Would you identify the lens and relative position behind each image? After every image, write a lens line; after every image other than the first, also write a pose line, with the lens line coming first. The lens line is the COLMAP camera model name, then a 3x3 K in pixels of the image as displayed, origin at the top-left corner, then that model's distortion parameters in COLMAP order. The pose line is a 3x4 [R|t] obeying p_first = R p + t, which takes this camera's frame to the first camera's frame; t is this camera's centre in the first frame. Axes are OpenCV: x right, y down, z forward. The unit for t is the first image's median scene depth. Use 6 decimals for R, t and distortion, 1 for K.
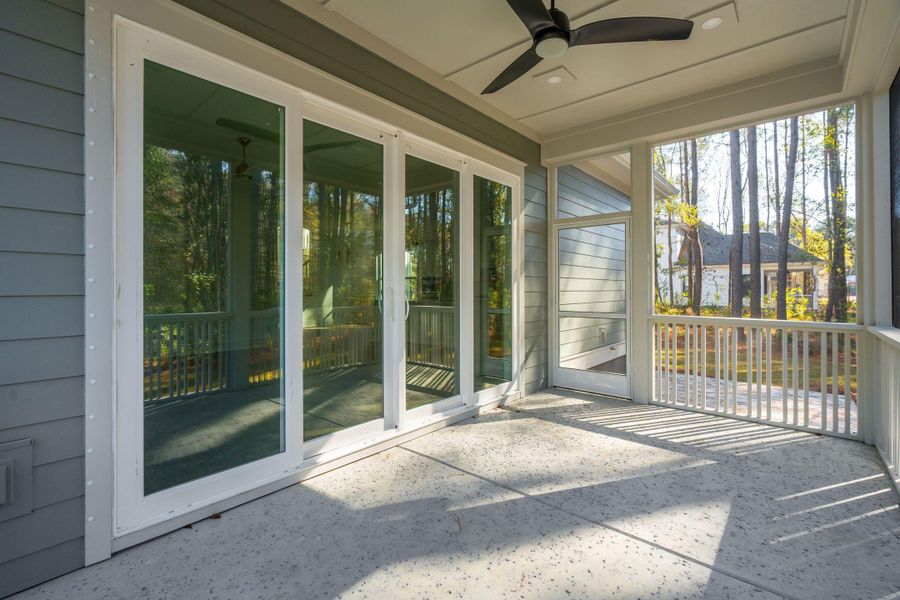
lens RADIAL K [[408.0, 0, 449.4], [0, 408.0, 293.3], [0, 0, 1]] dist [0.001377, 0.000043]
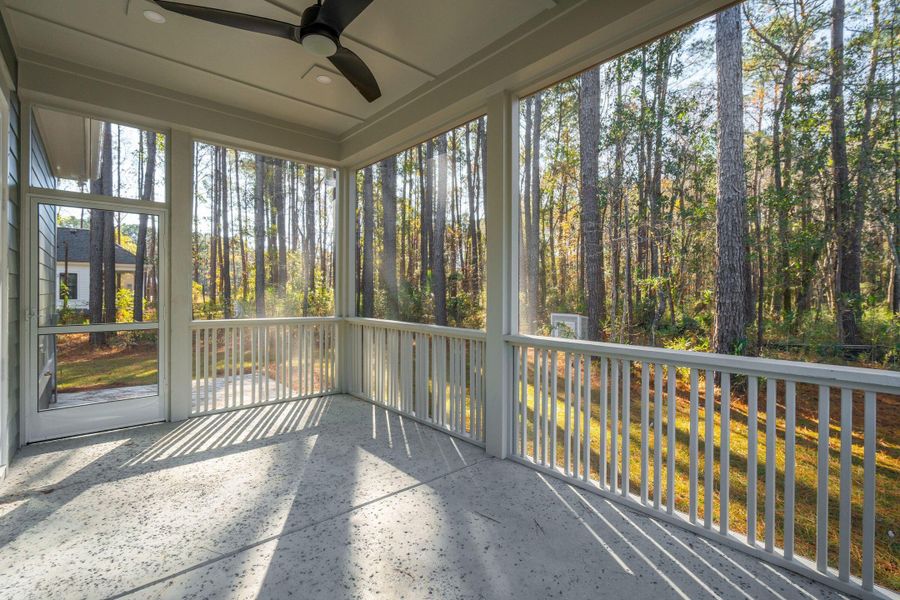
lens RADIAL K [[408.0, 0, 449.4], [0, 408.0, 293.3], [0, 0, 1]] dist [0.001377, 0.000043]
pose [[0.132906, -0.001405, 0.991128, -0.493030], [0.004392, 0.999990, 0.000829, -0.012552], [-0.991119, 0.004242, 0.132911, 0.423480]]
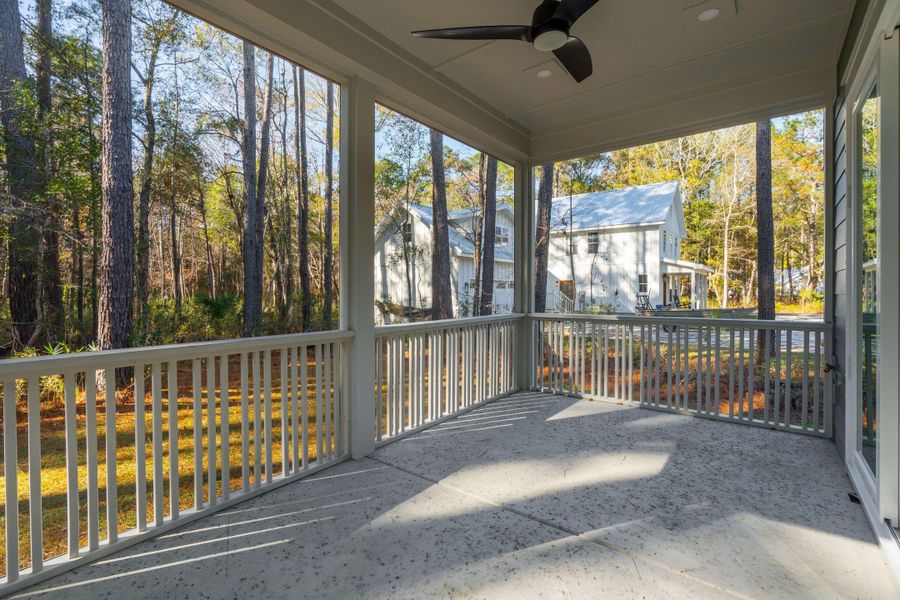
lens RADIAL K [[404.5, 0, 438.8], [0, 404.5, 288.2], [0, 0, 1]] dist [0.001153, -0.001526]
pose [[-0.999708, -0.000468, -0.024154, 0.403573], [-0.000789, 0.999911, 0.013288, -0.021843], [0.024146, 0.013304, -0.999620, 1.458680]]
